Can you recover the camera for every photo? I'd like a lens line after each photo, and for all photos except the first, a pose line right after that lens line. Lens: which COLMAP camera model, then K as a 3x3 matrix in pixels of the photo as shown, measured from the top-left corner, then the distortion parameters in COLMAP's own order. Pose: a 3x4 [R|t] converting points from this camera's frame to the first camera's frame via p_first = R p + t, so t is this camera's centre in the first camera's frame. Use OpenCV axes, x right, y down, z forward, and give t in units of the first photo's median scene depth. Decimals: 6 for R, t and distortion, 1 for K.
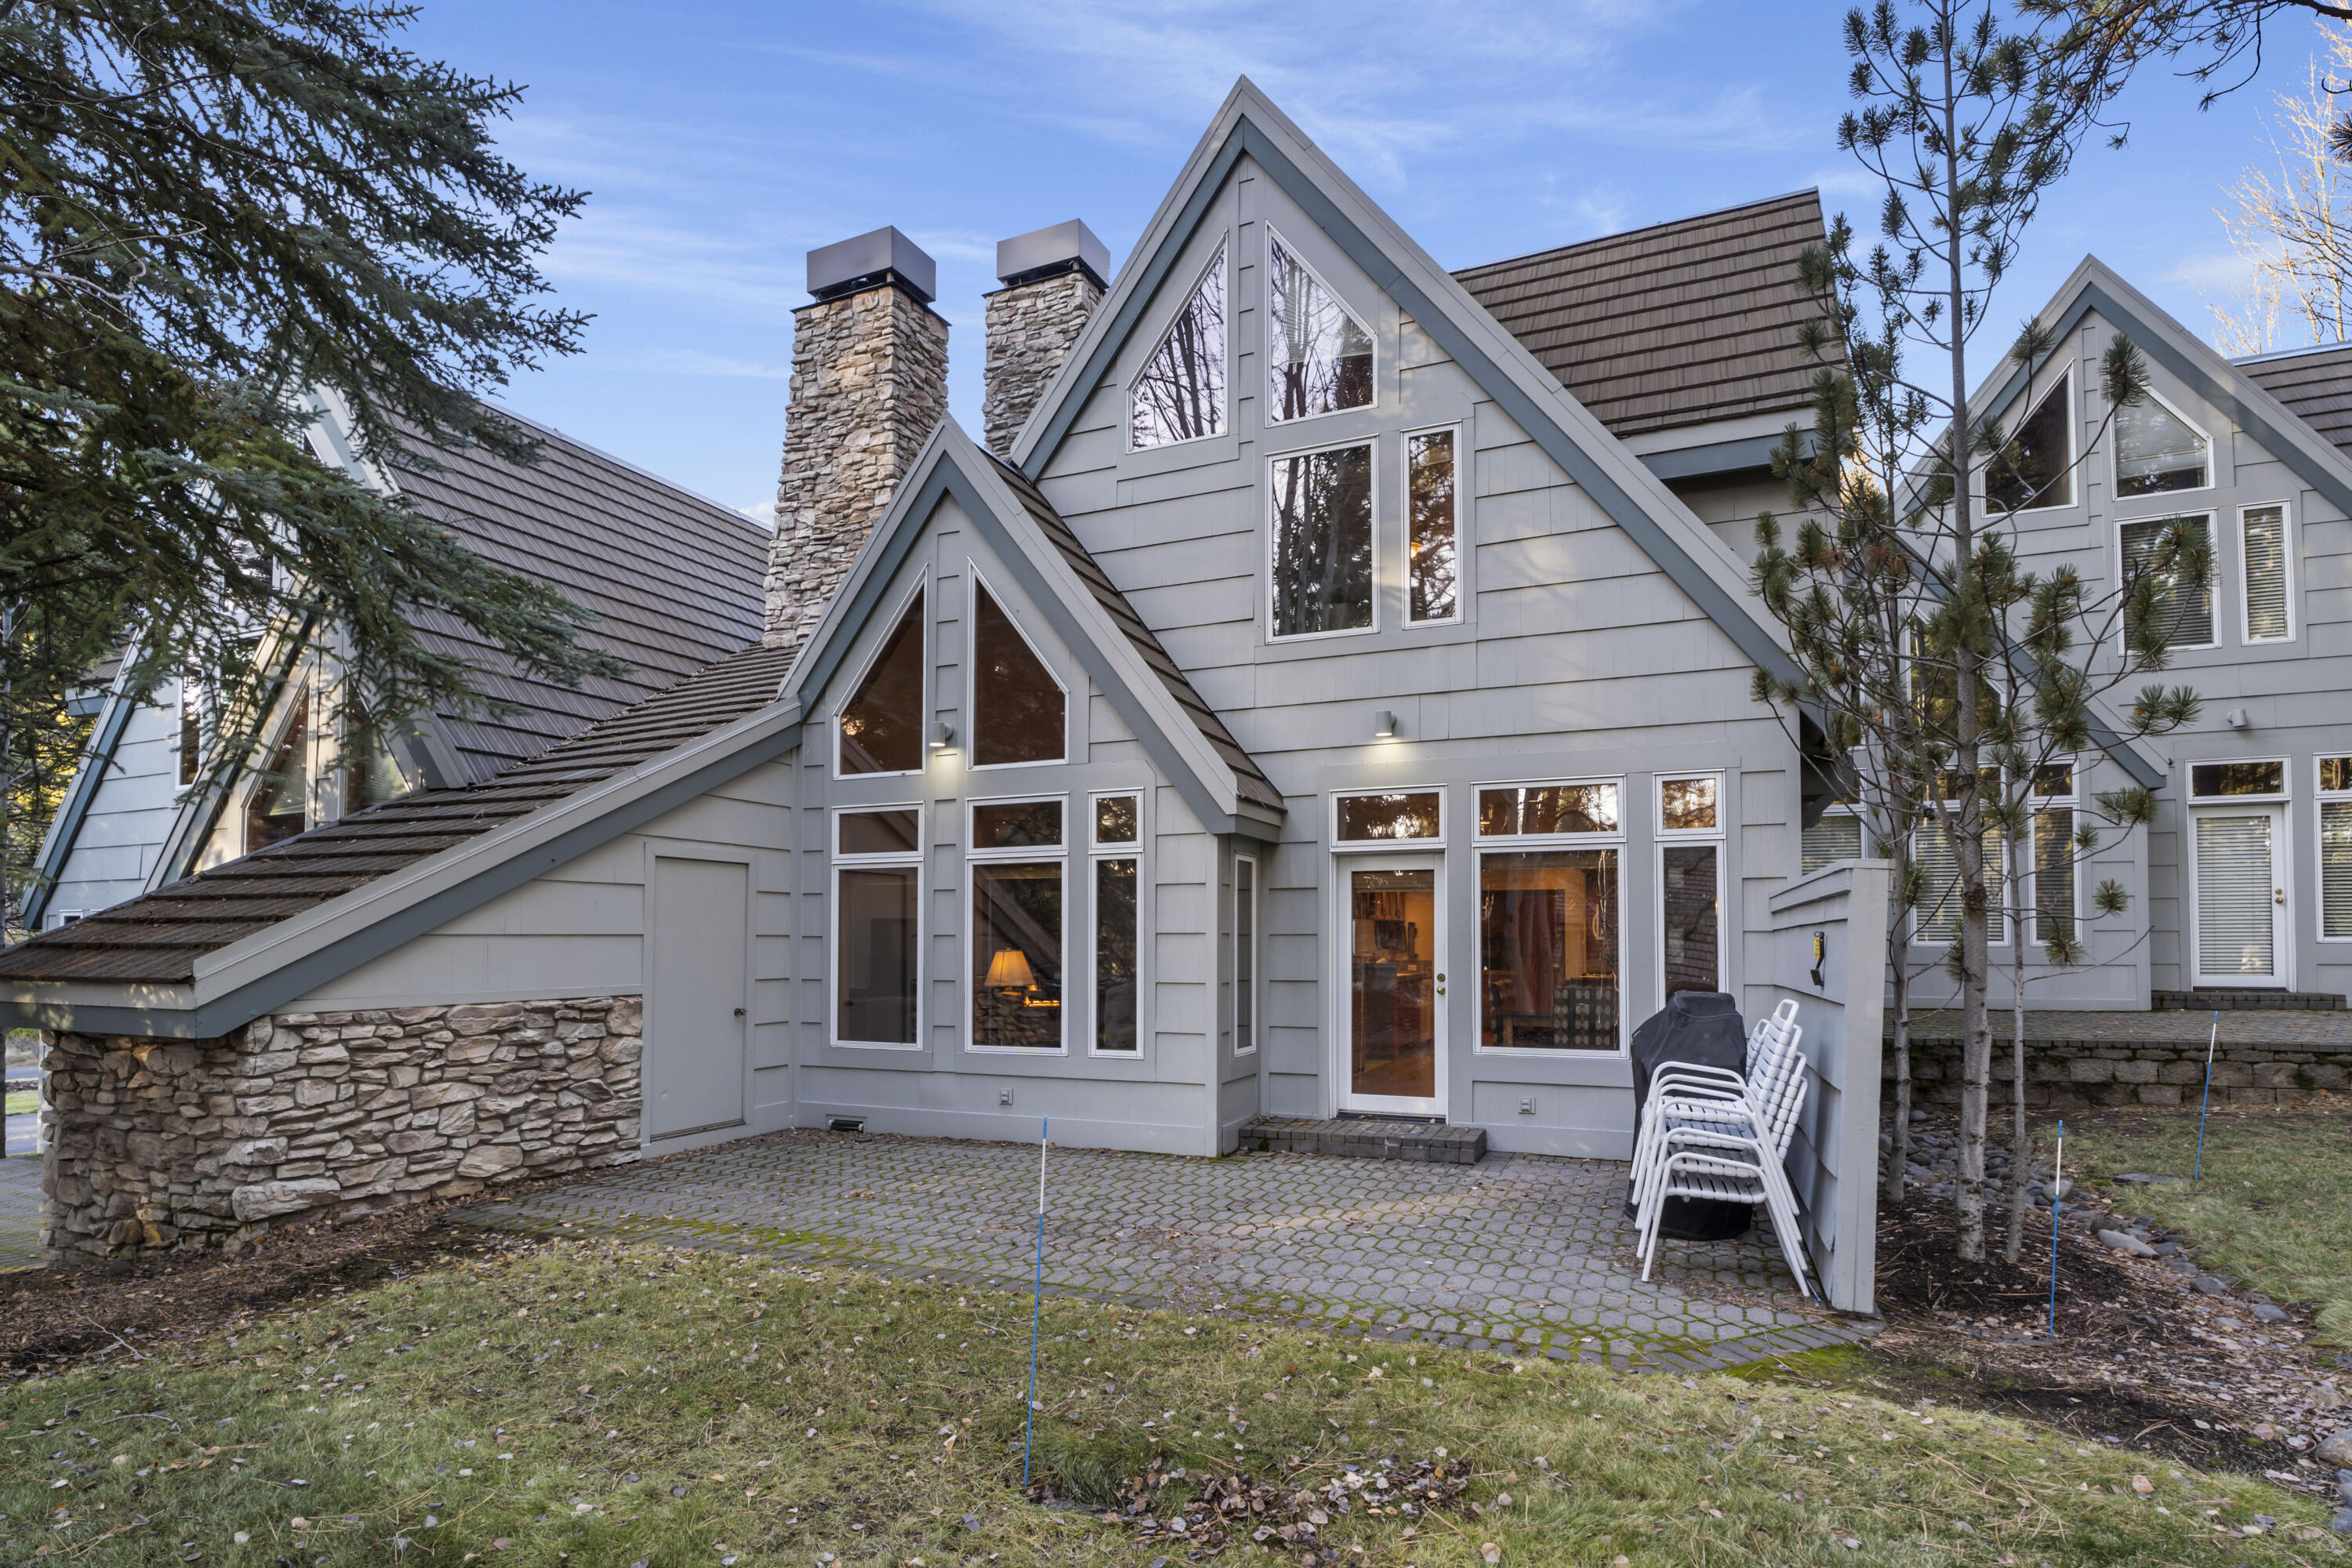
lens RADIAL K [[1179.2, 0, 1160.7], [0, 1179.2, 829.7], [0, 0, 1]] dist [-0.001379, 0.000288]
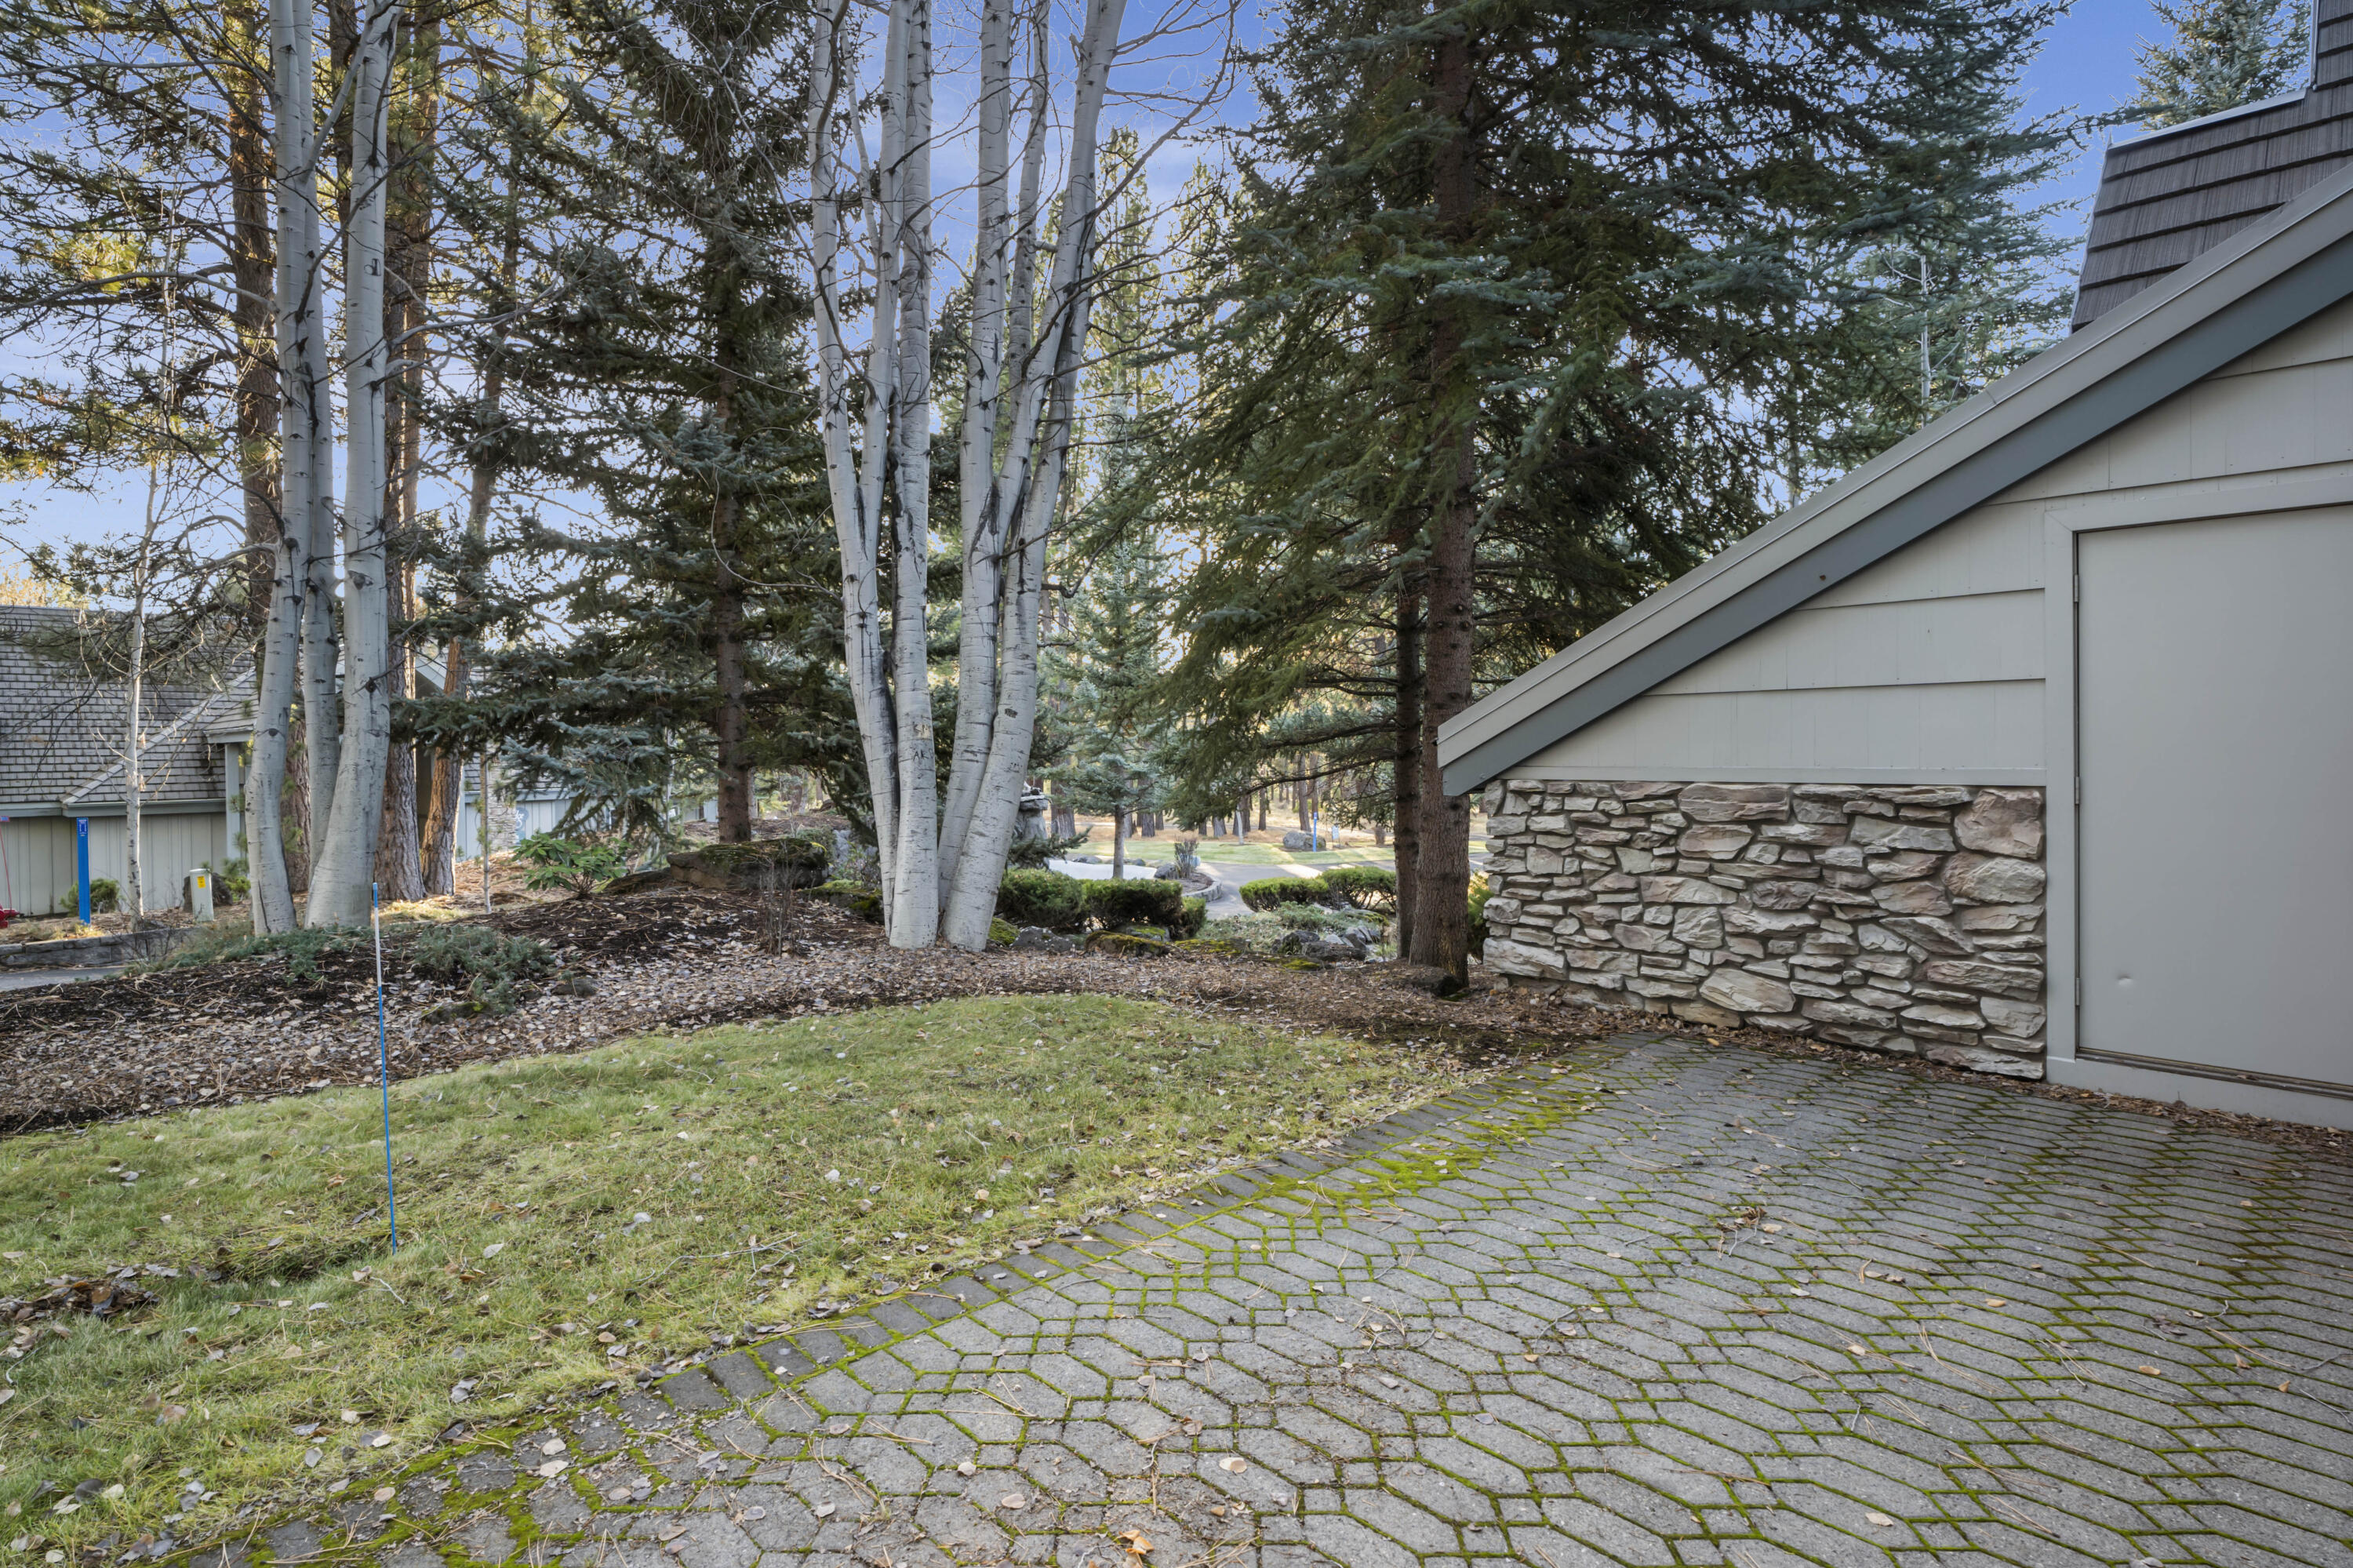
lens RADIAL K [[1179.6, 0, 1177.8], [0, 1179.6, 744.3], [0, 0, 1]] dist [-0.000425, 0.000167]
pose [[-0.370147, 0.010643, -0.928912, 0.266629], [0.100379, 0.994538, -0.028603, 0.113245], [0.923534, -0.103830, -0.369193, 0.989855]]
